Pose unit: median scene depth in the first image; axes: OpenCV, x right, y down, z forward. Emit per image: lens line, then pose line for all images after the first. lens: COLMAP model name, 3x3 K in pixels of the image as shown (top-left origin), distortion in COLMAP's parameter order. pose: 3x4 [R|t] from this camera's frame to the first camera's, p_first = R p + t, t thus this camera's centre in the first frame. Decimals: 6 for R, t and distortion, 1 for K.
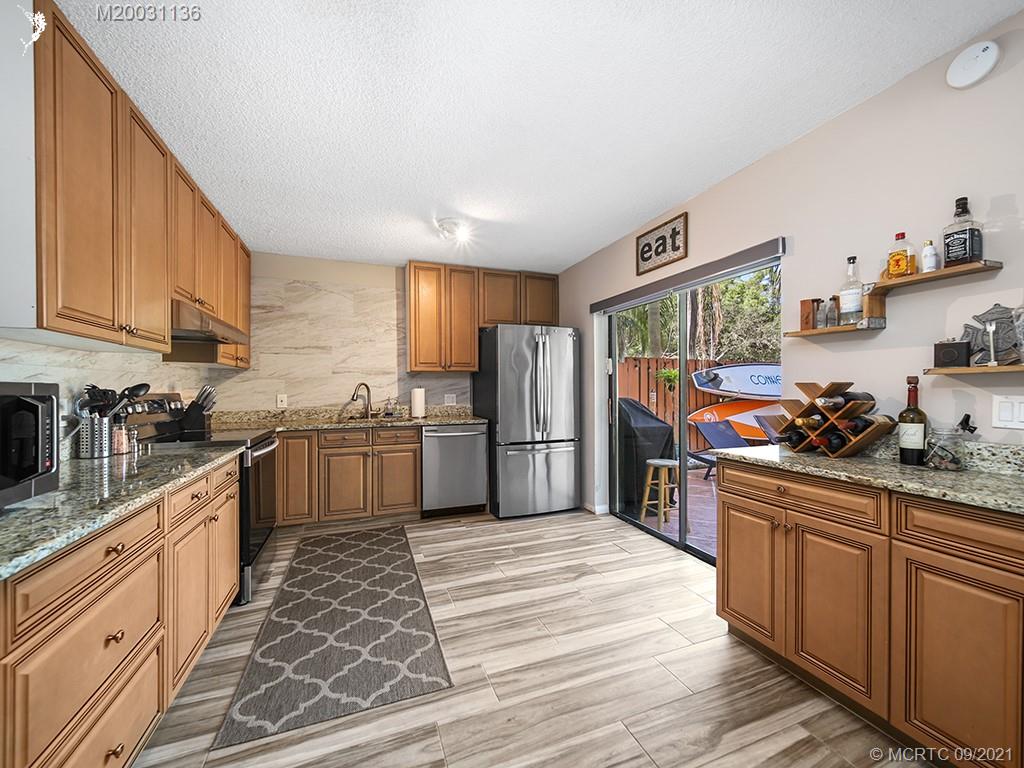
lens RADIAL K [[411.2, 0, 512.7], [0, 411.2, 388.6], [0, 0, 1]] dist [0.000947, 0.000108]
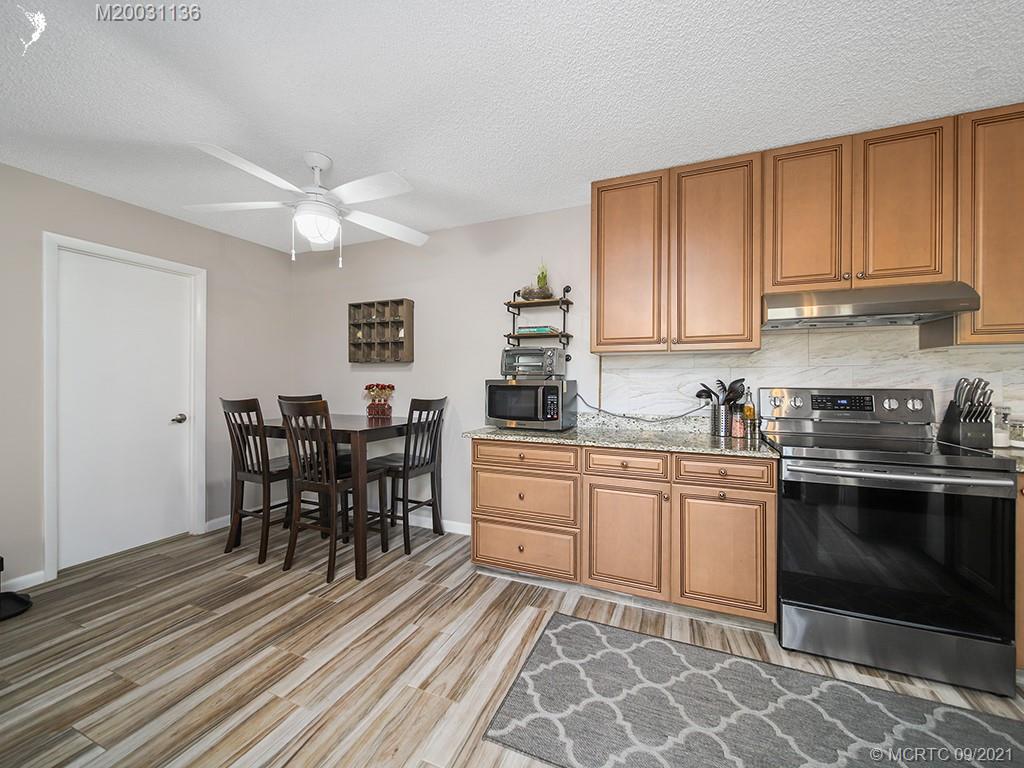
lens RADIAL K [[411.2, 0, 515.0], [0, 411.2, 380.5], [0, 0, 1]] dist [0.000947, 0.000108]
pose [[-0.693232, 0.004901, -0.720697, 0.418618], [0.003096, 0.999988, 0.003822, -0.011305], [0.720707, 0.000418, -0.693239, 1.652949]]
